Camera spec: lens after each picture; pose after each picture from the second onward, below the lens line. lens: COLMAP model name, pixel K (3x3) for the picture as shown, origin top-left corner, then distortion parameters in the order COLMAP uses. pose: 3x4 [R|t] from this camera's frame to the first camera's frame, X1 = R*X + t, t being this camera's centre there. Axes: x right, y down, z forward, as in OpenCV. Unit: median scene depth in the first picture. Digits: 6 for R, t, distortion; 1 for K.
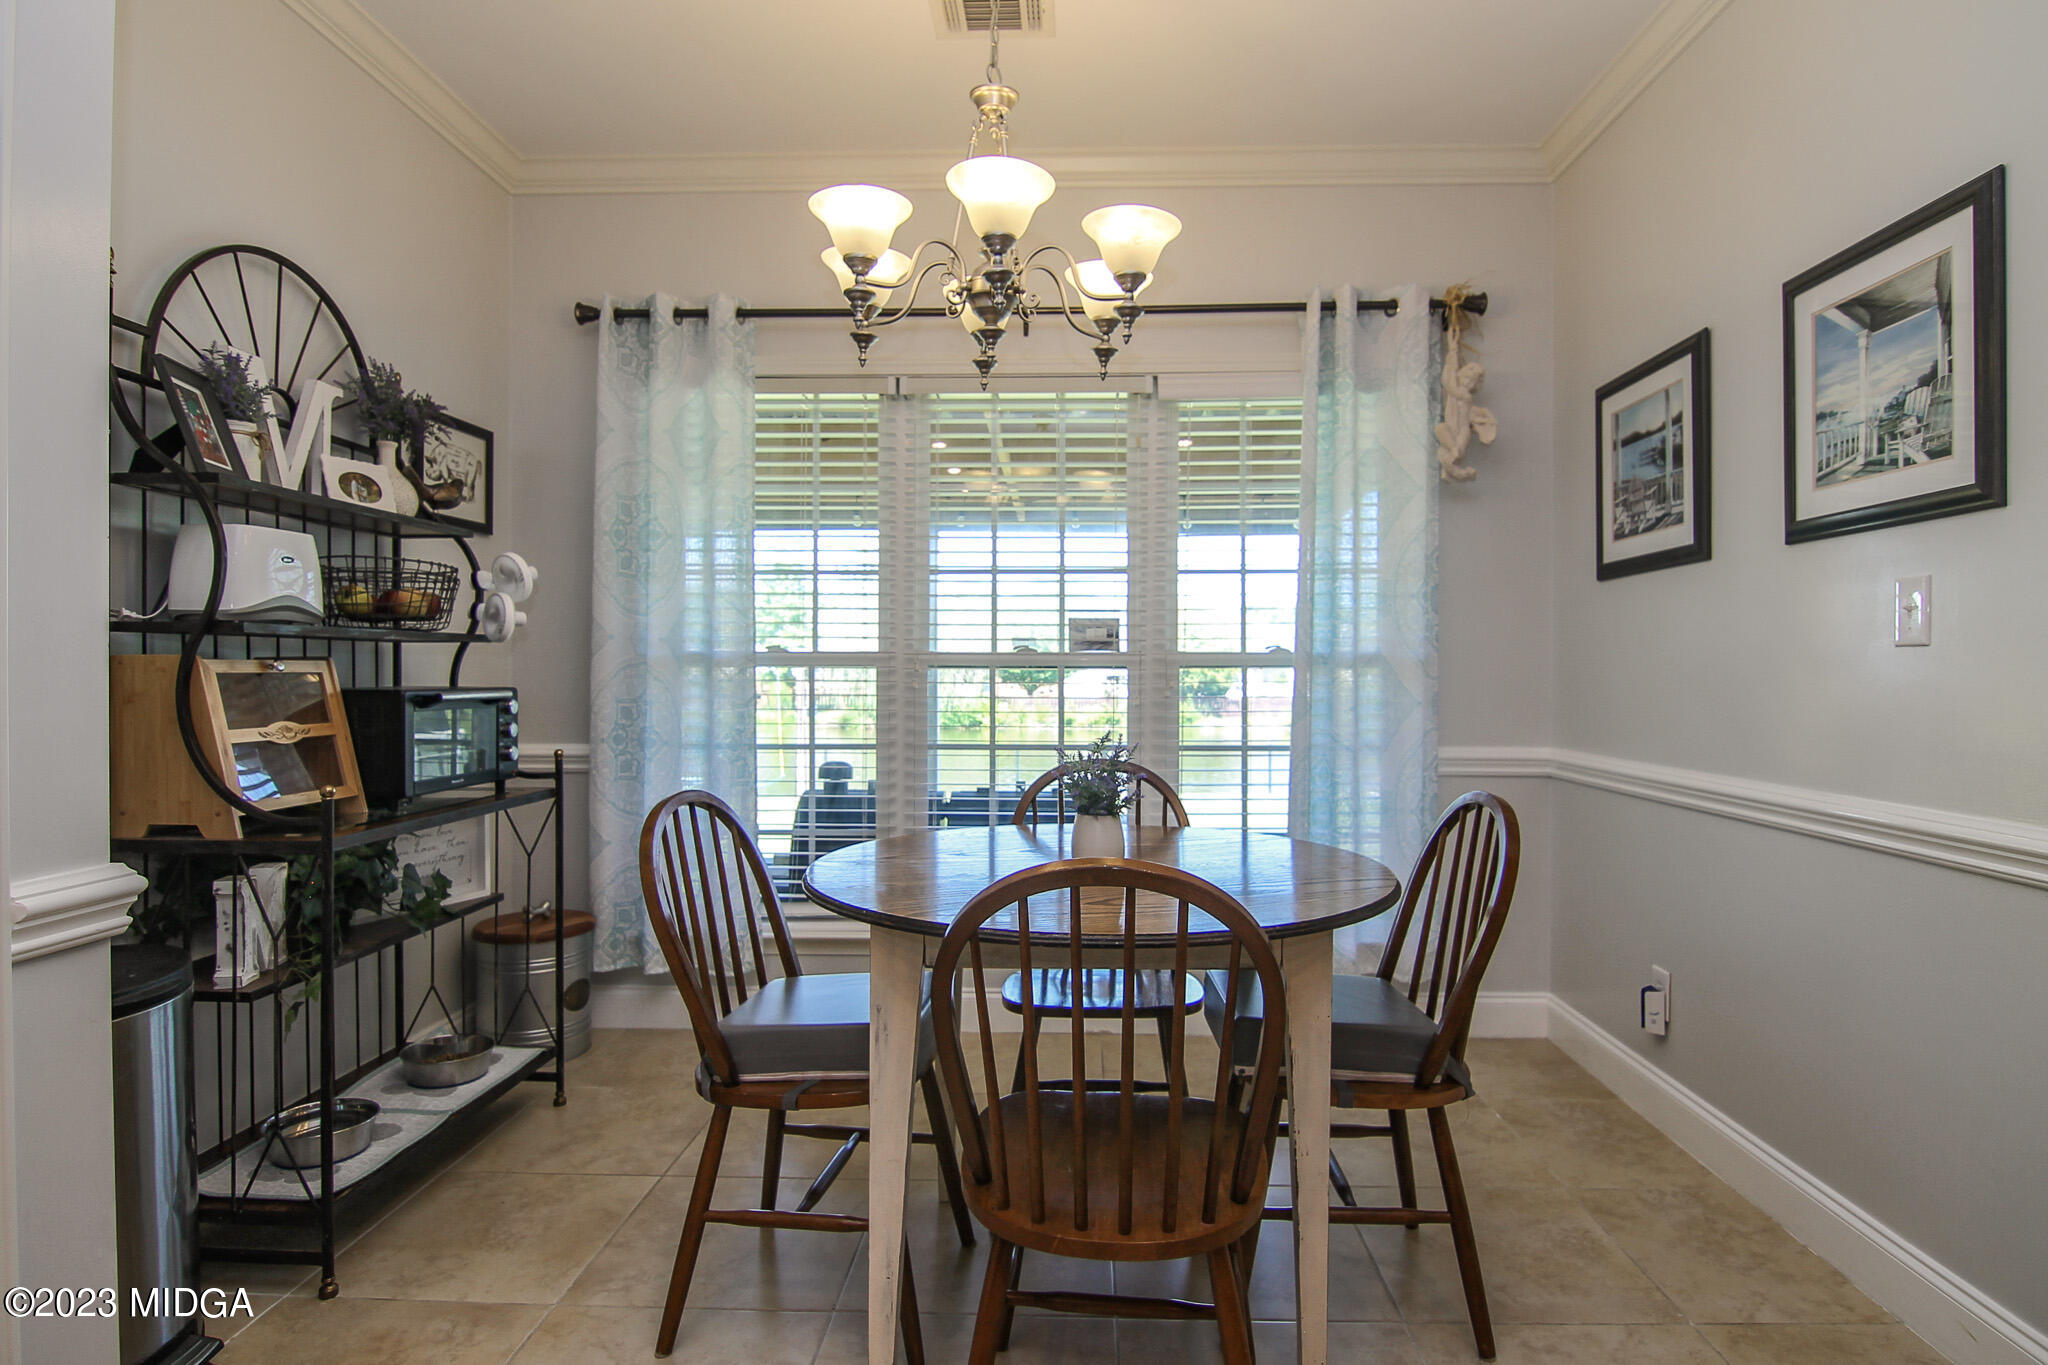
lens RADIAL K [[1069.6, 0, 1088.4], [0, 1069.6, 677.2], [0, 0, 1]] dist [-0.009010, -0.006849]
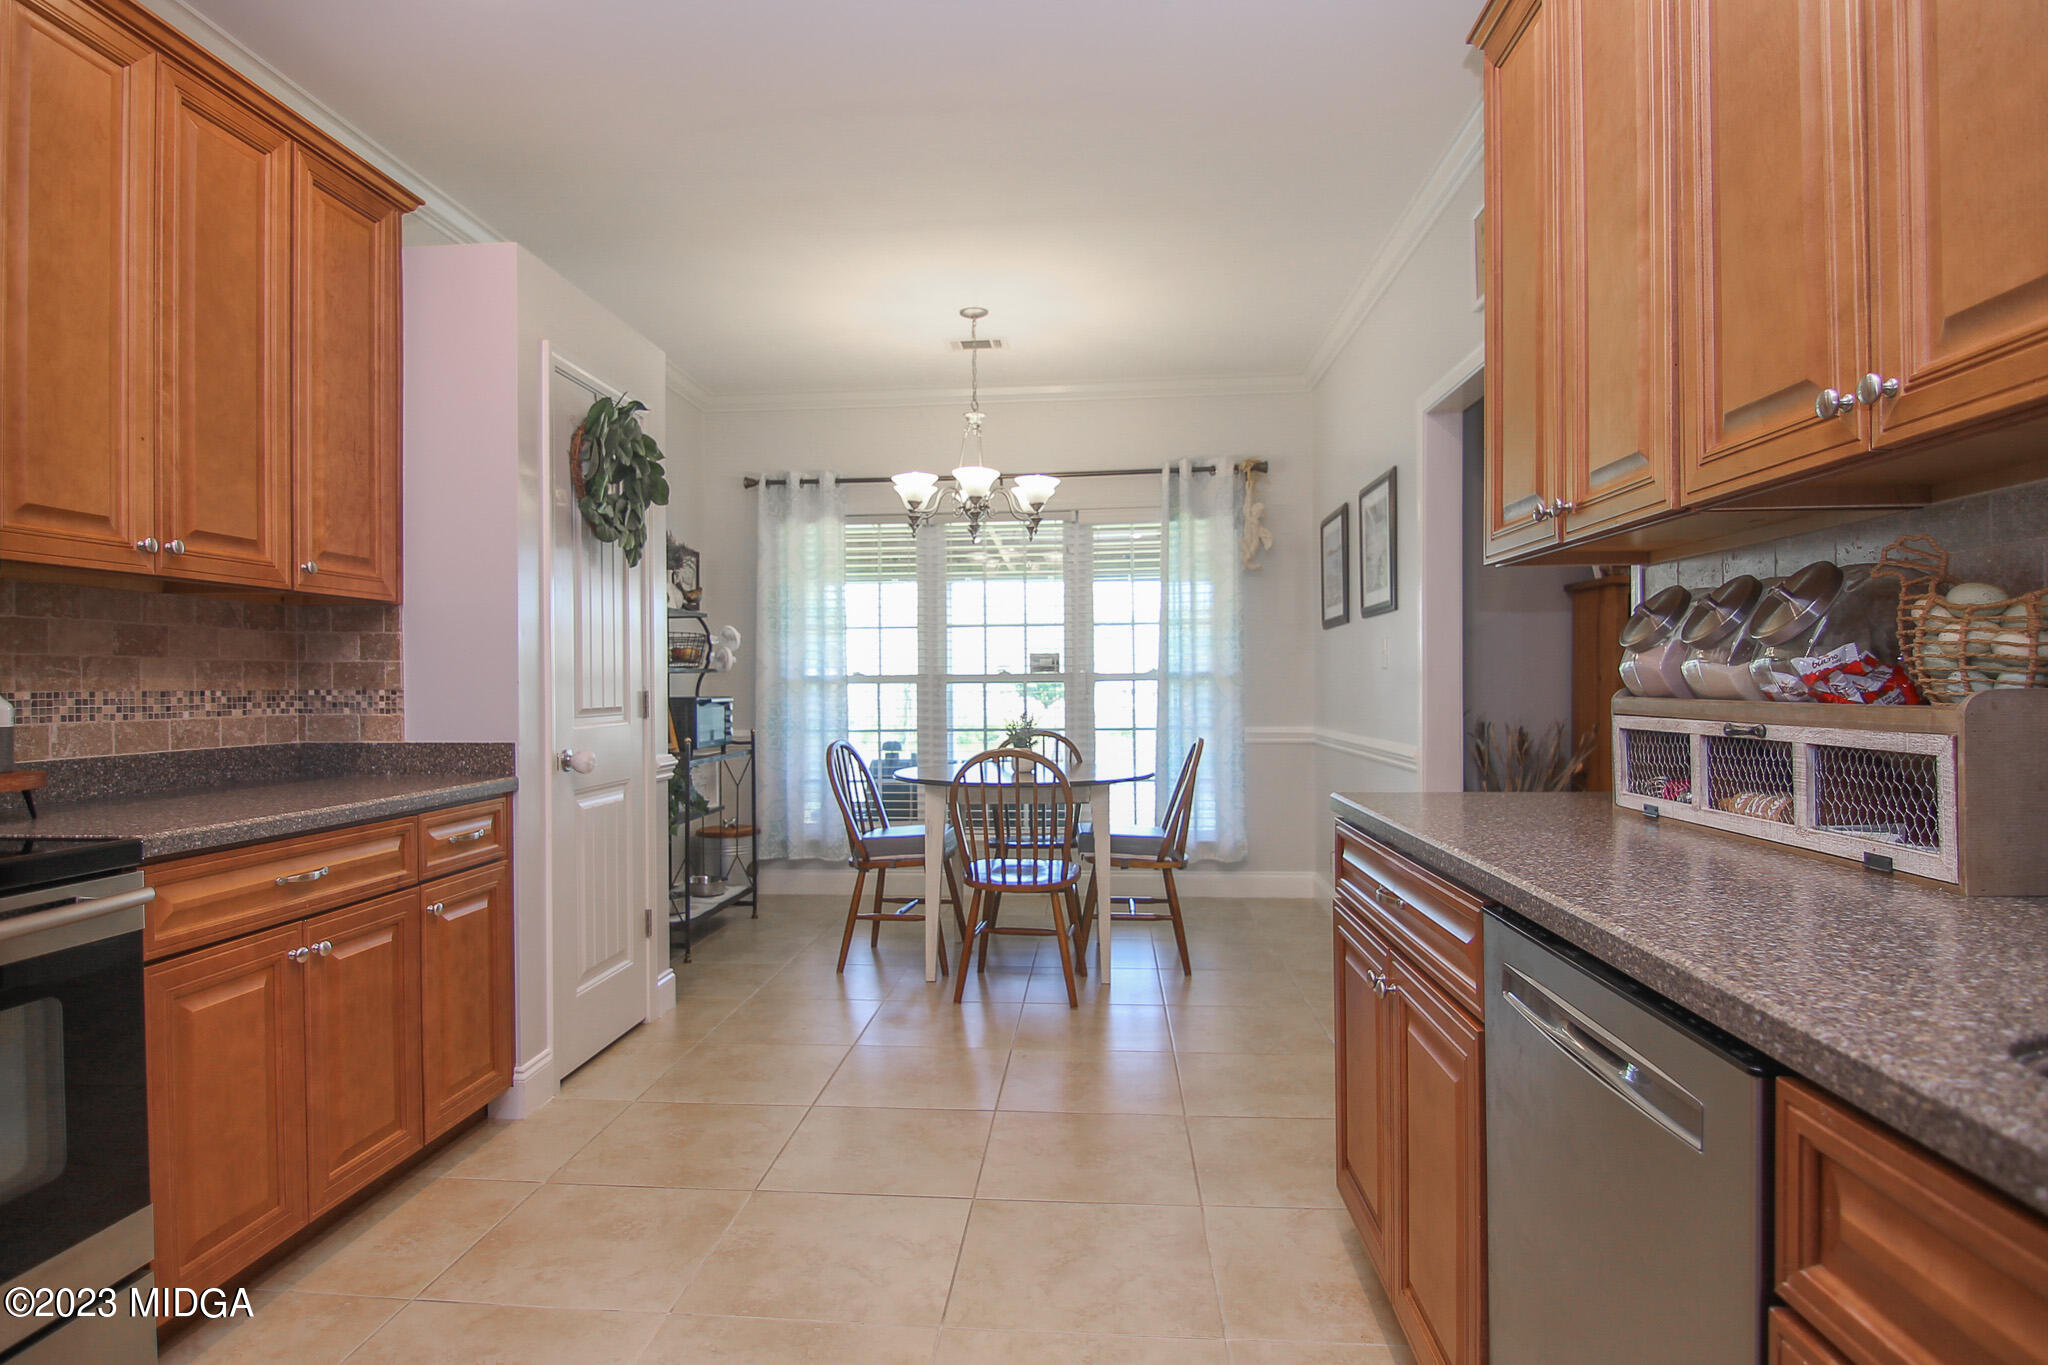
lens RADIAL K [[1069.6, 0, 1024.0], [0, 1069.6, 687.9], [0, 0, 1]] dist [-0.009010, -0.006849]
pose [[0.997117, -0.011688, -0.074979, 0.105589], [0.011432, 0.999927, -0.003840, 0.006625], [0.075018, 0.002971, 0.997178, -0.724345]]
